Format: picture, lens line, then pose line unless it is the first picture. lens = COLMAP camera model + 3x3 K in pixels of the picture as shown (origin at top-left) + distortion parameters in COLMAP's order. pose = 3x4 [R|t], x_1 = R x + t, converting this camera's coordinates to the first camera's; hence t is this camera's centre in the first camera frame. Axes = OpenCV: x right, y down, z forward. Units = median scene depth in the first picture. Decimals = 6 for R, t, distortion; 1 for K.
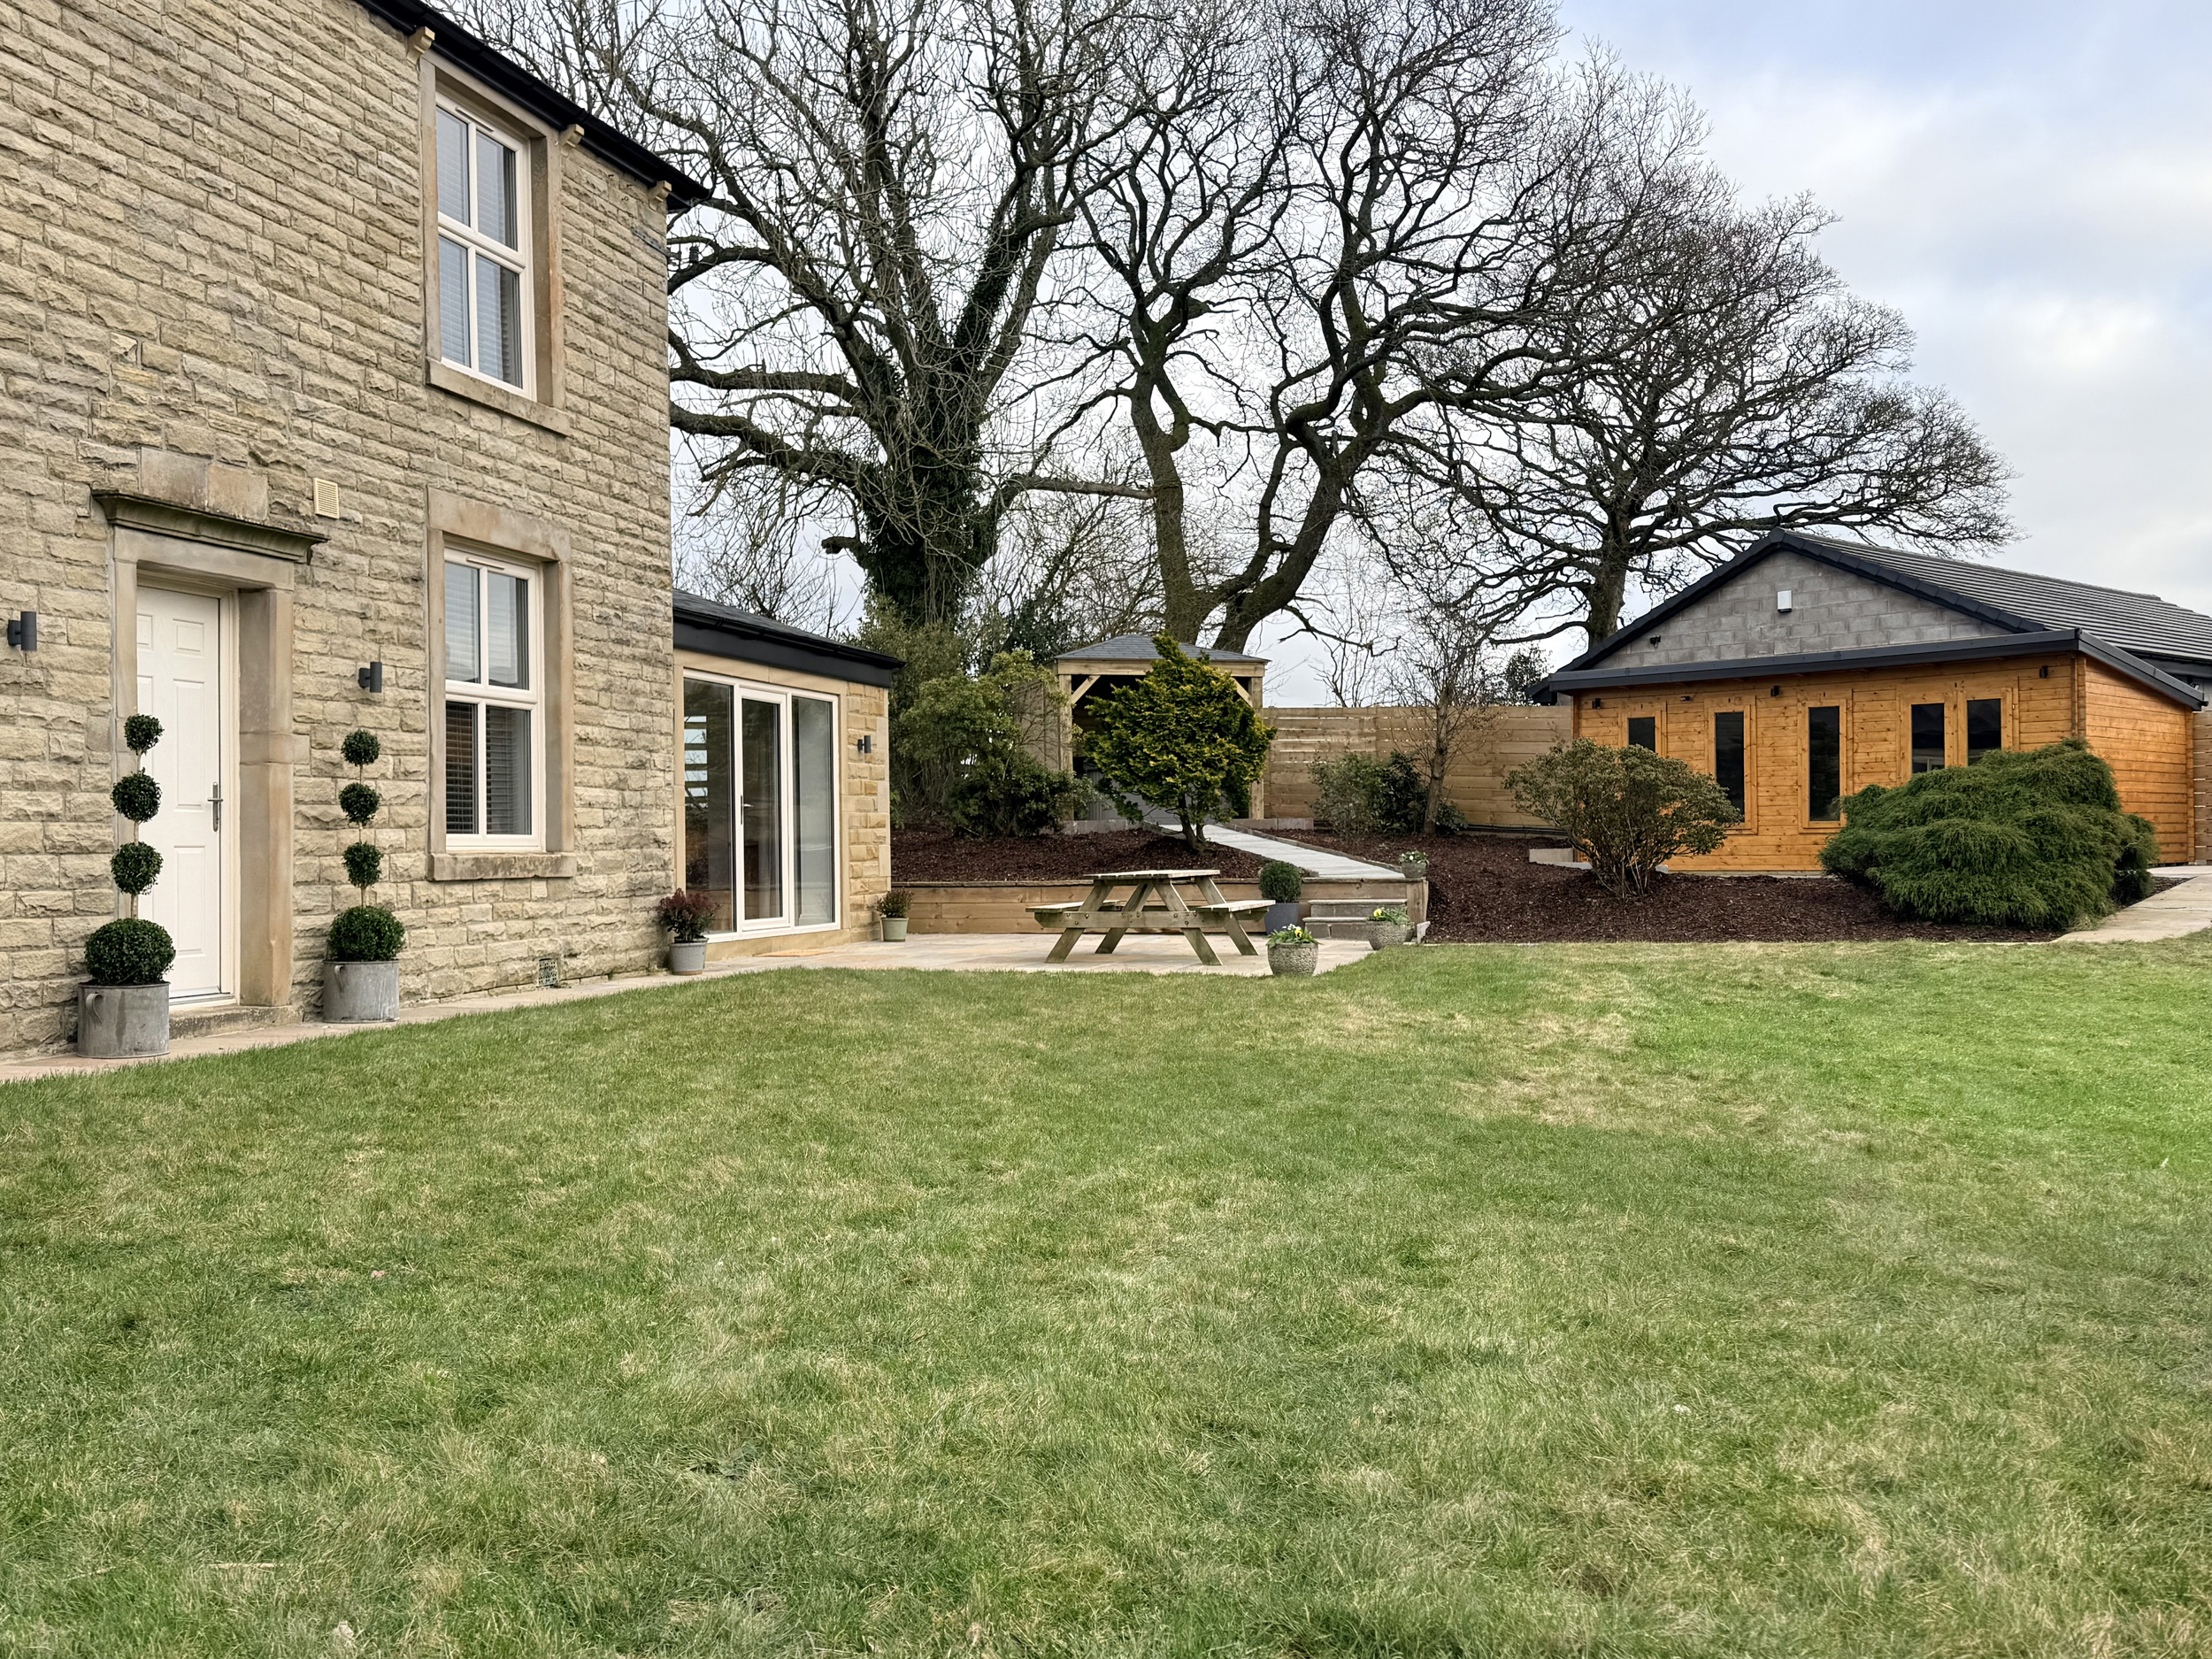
lens RADIAL K [[2079.4, 0, 1106.1], [0, 2079.4, 895.2], [0, 0, 1]] dist [0.001622, -0.035000]
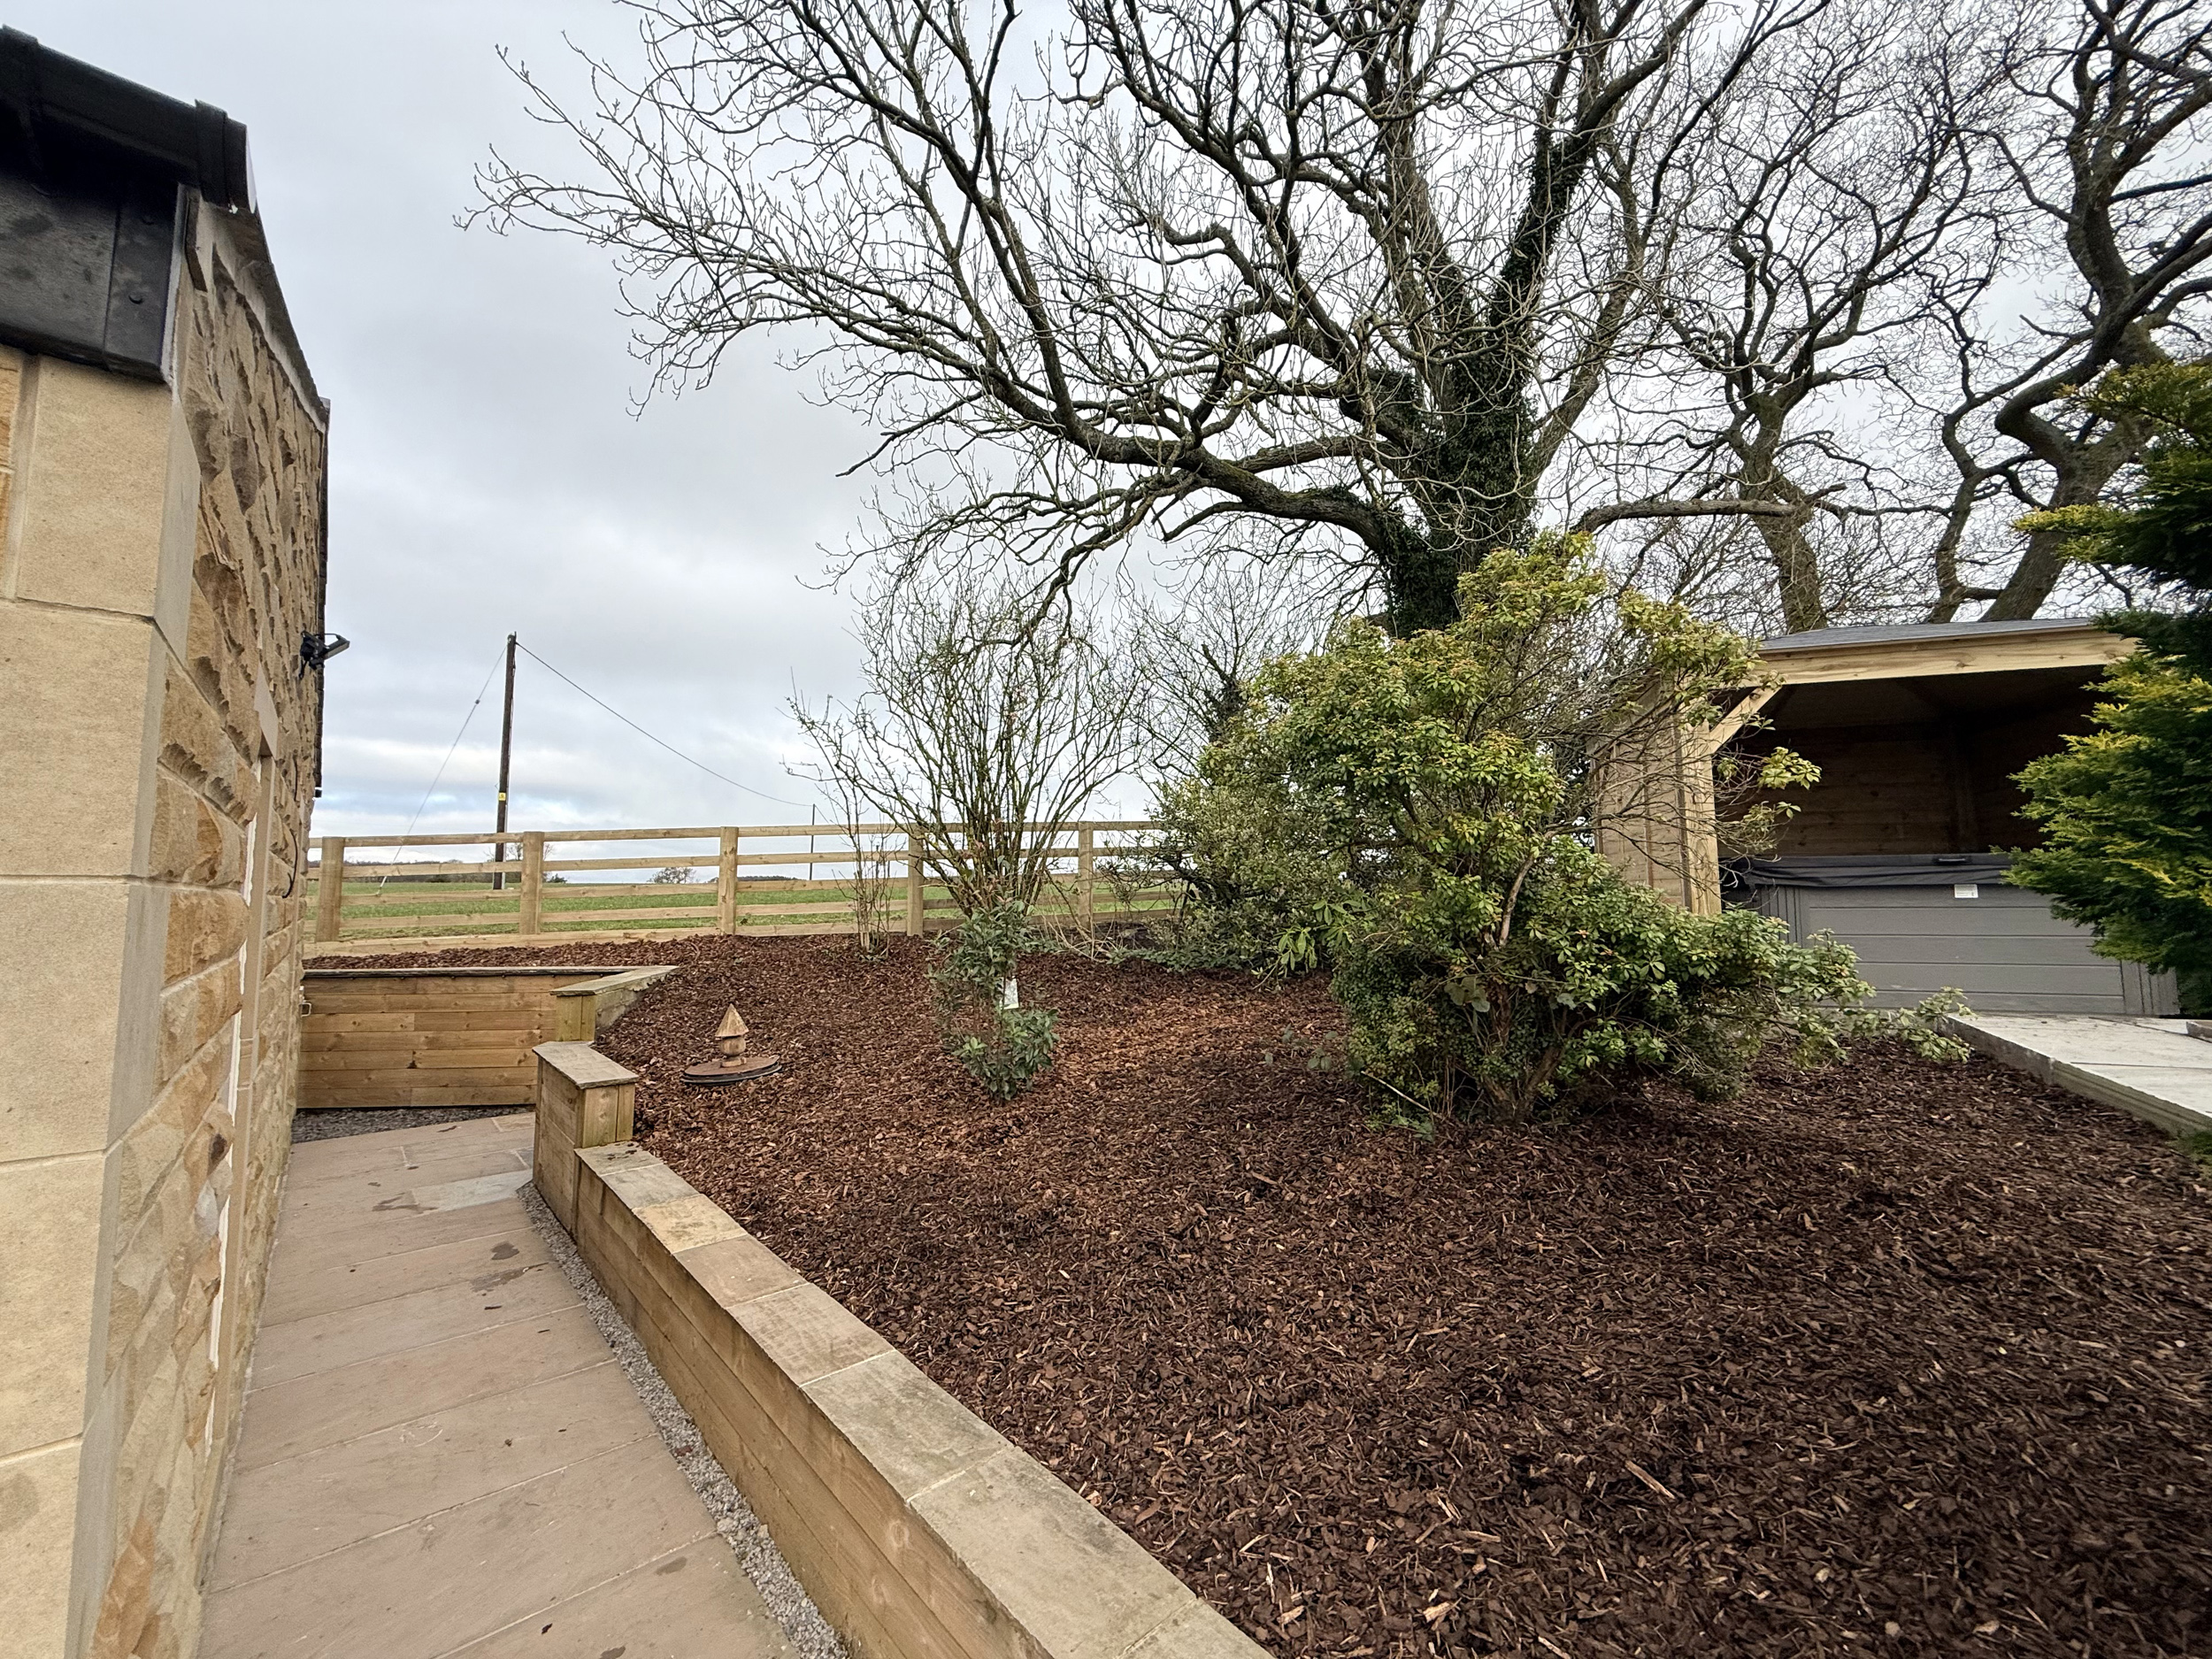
lens RADIAL K [[843.7, 0, 1106.0], [0, 843.7, 829.5], [0, 0, 1]] dist [-0.001206, -0.000128]
pose [[0.827523, -0.031803, -0.560530, -0.016978], [-0.021787, 0.995823, -0.088665, -0.038328], [0.561009, 0.085585, 0.823374, 0.547635]]
